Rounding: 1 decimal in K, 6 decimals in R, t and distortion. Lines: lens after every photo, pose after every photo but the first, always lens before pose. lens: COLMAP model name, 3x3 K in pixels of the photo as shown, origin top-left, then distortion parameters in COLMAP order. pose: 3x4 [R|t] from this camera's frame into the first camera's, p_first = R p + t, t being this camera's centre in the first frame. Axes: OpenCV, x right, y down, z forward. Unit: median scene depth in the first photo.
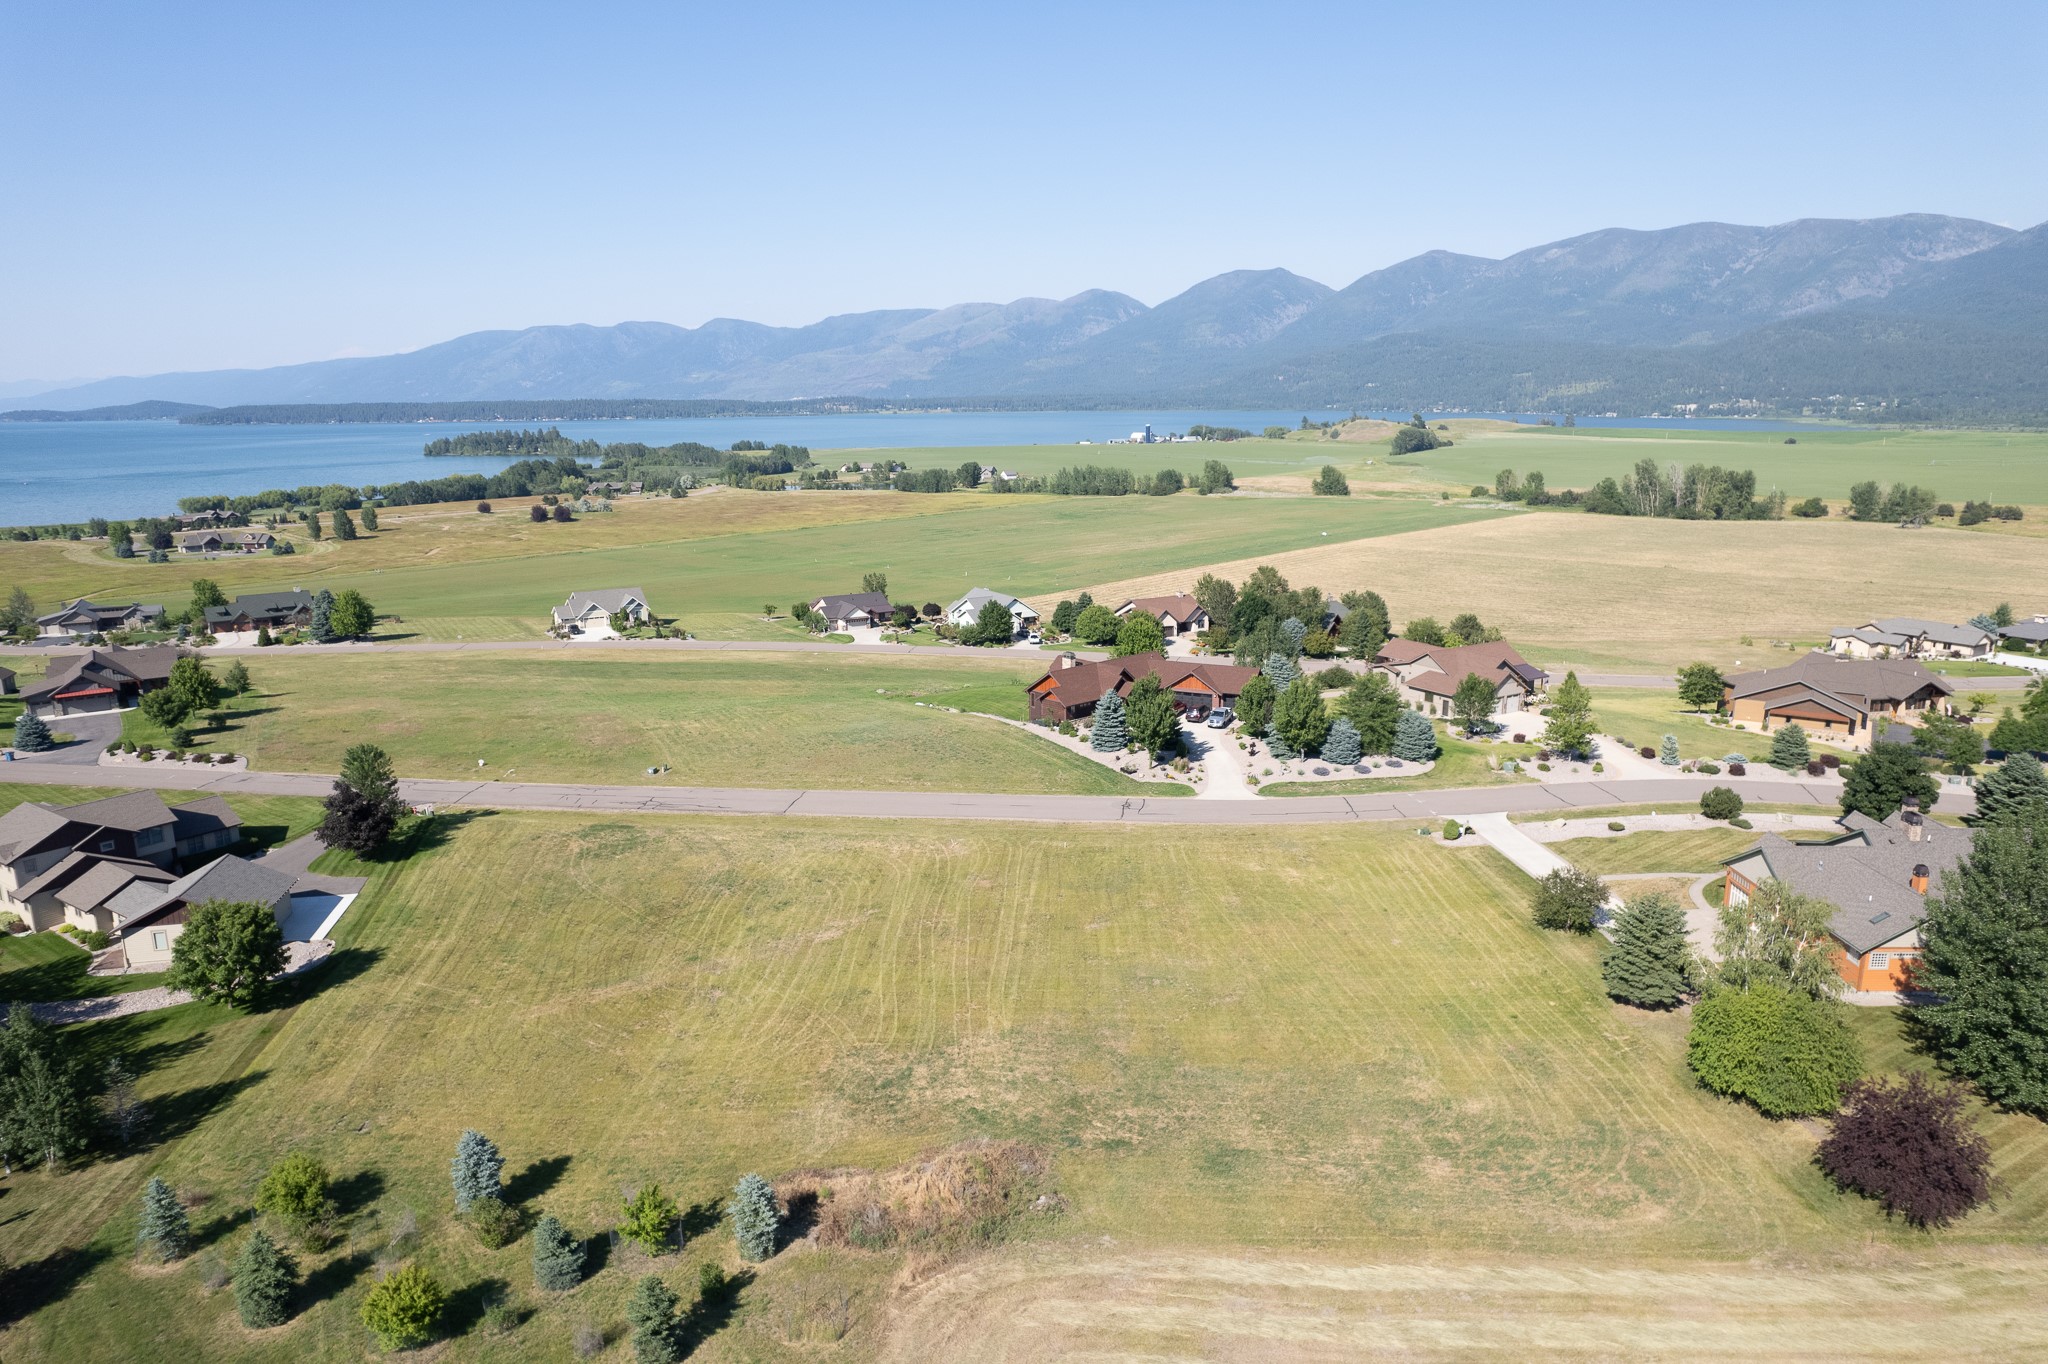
lens RADIAL K [[1309.4, 0, 1024.8], [0, 1309.4, 688.3], [0, 0, 1]] dist [-0.077989, 0.073082]
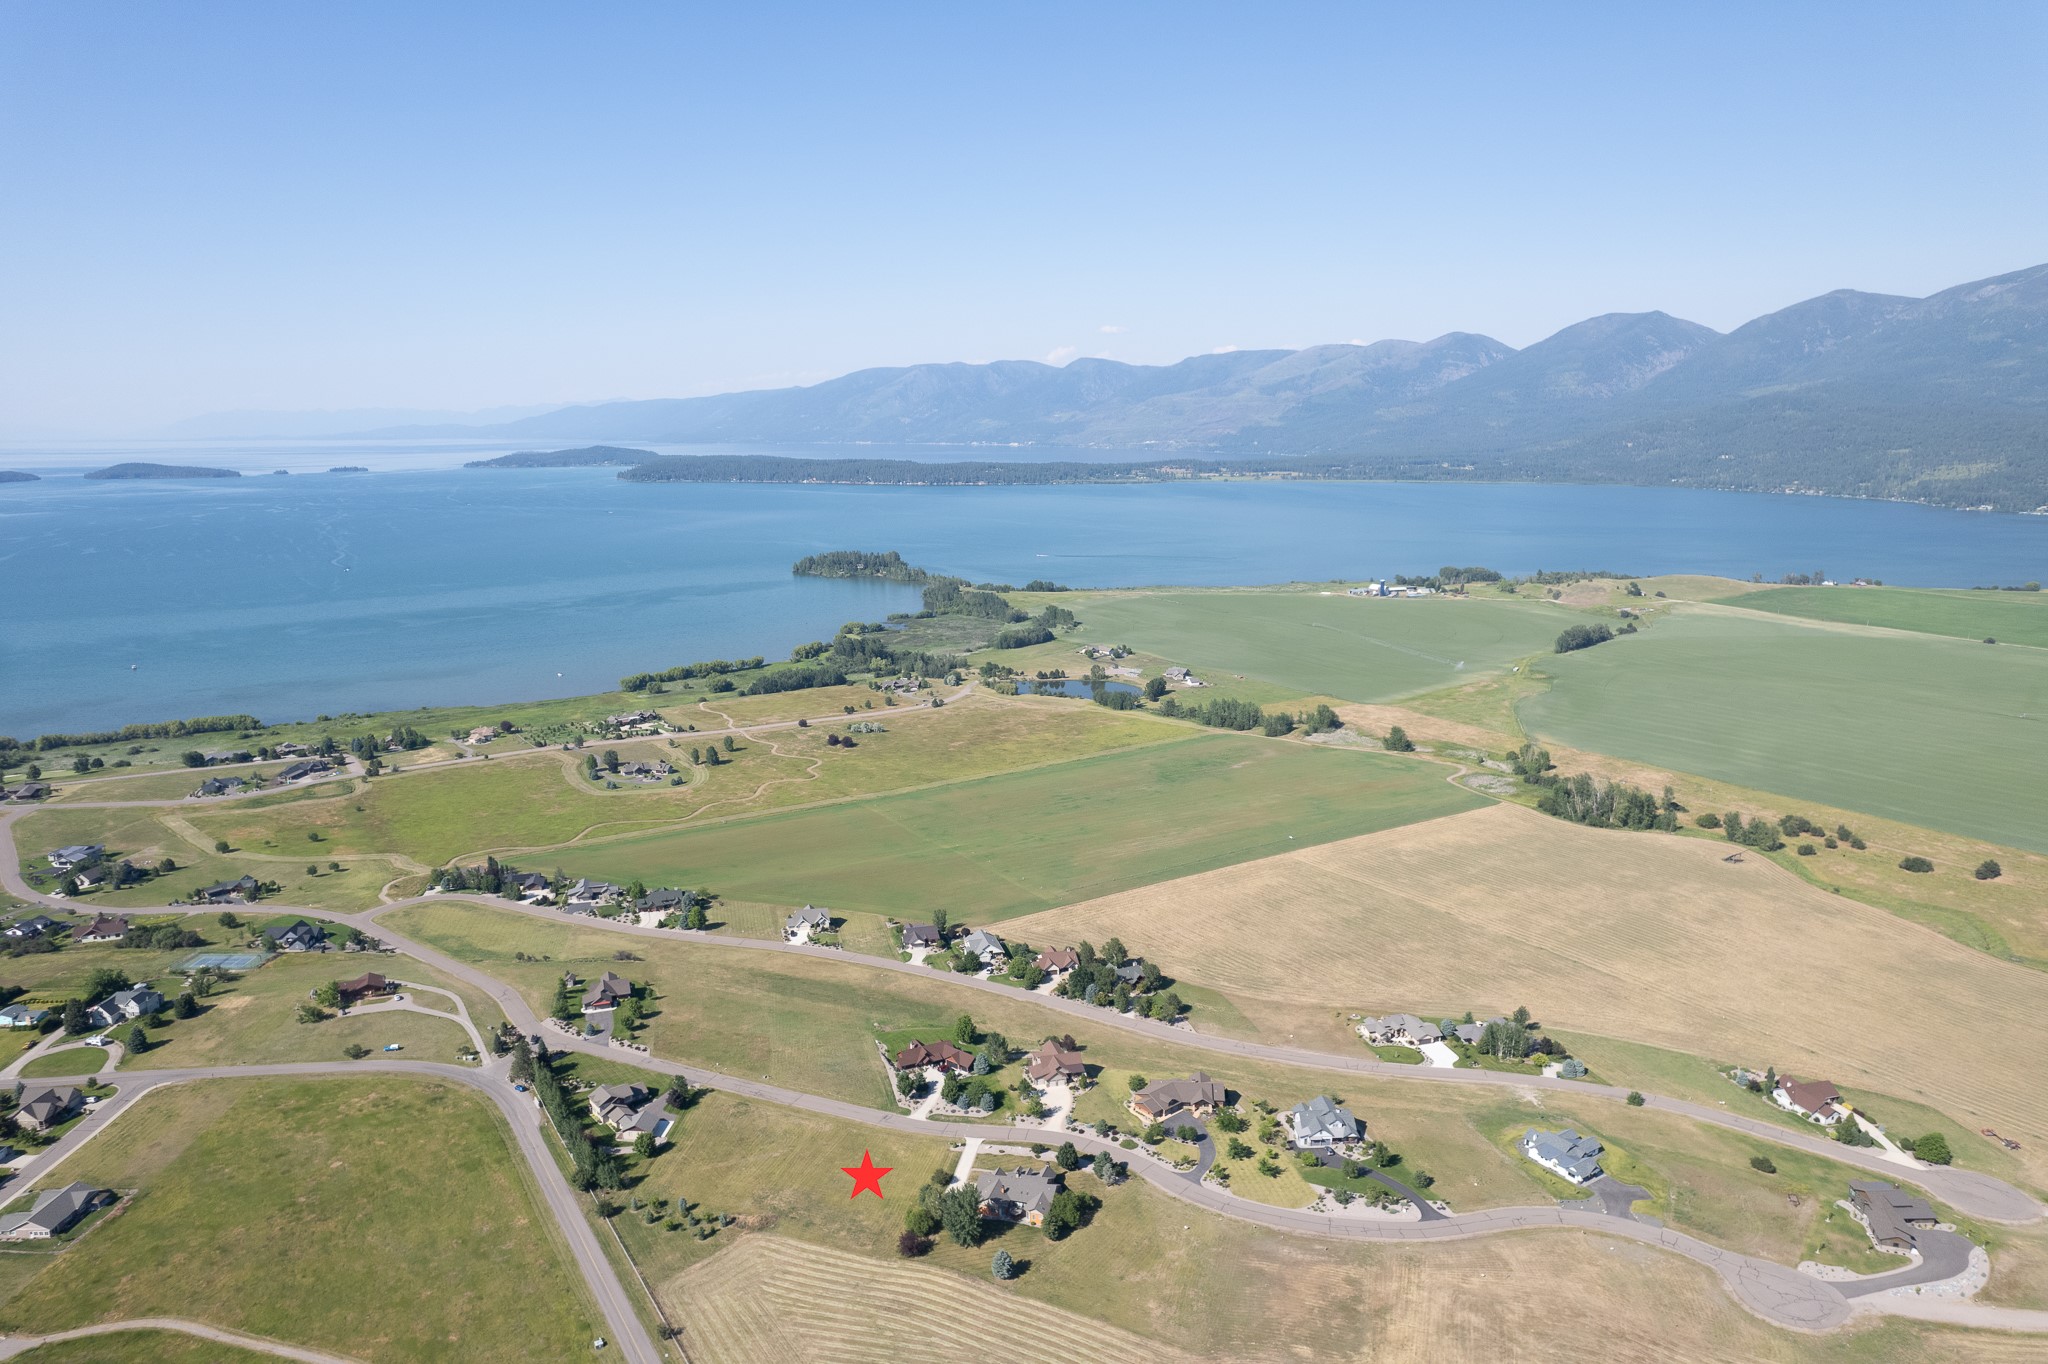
lens RADIAL K [[1309.4, 0, 1024.8], [0, 1309.4, 688.3], [0, 0, 1]] dist [-0.077989, 0.073082]
pose [[0.962865, 0.057961, -0.263687, 0.543539], [-0.062191, 0.998034, -0.007714, -0.441075], [0.262721, 0.023826, 0.964578, -0.941558]]
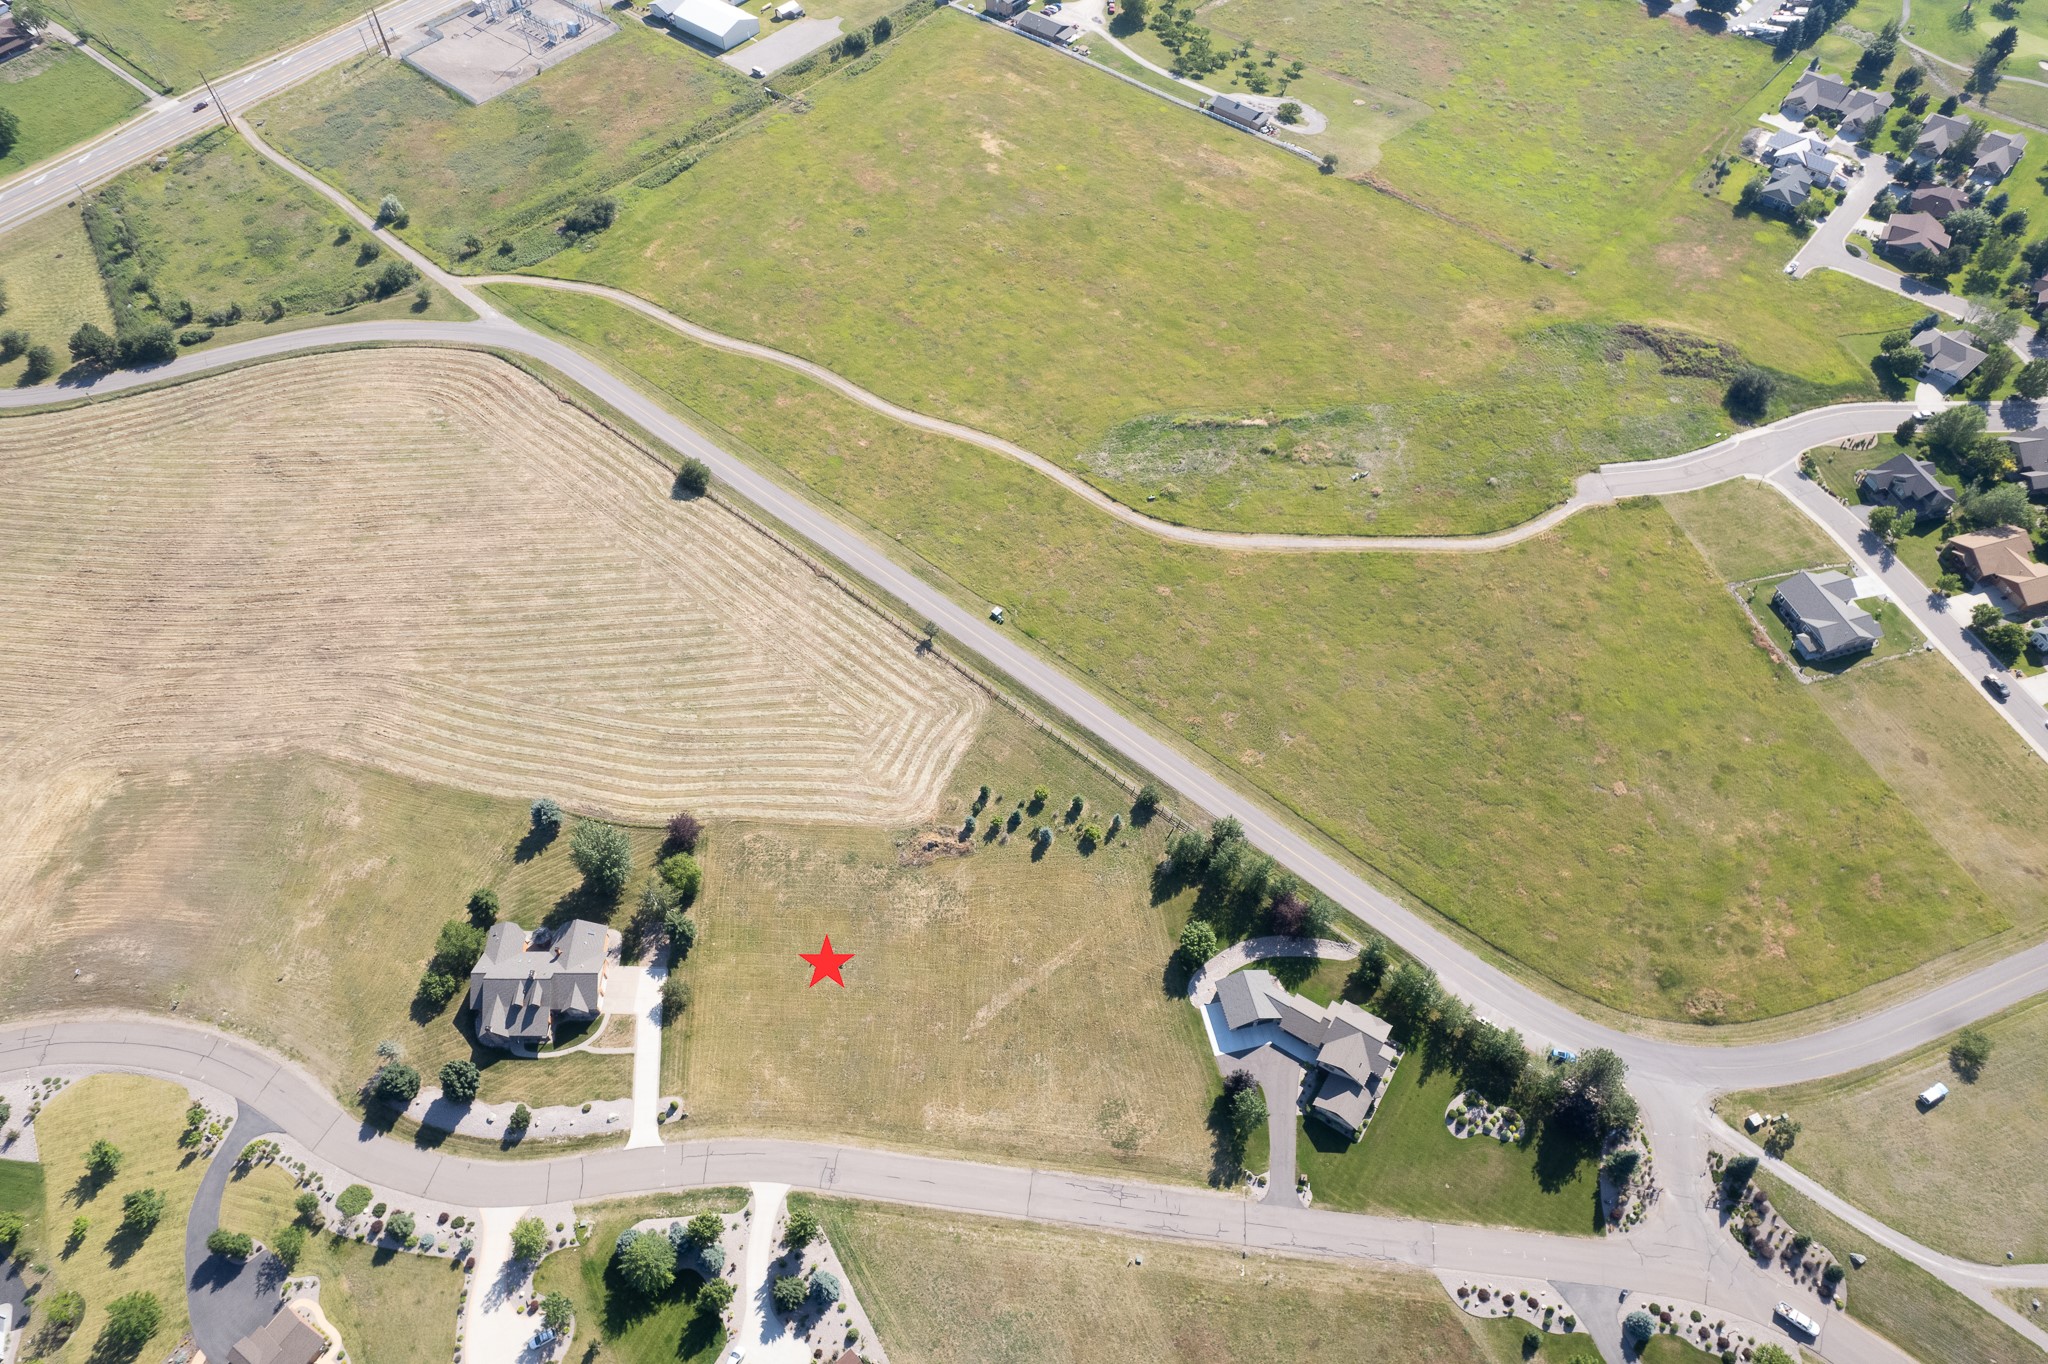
lens RADIAL K [[1309.4, 0, 1024.8], [0, 1309.4, 688.3], [0, 0, 1]] dist [-0.077989, 0.073082]
pose [[-0.999619, 0.026338, 0.008225, -0.090689], [0.018086, 0.400328, 0.916193, -0.757825], [0.020838, 0.915993, -0.400652, 0.485149]]
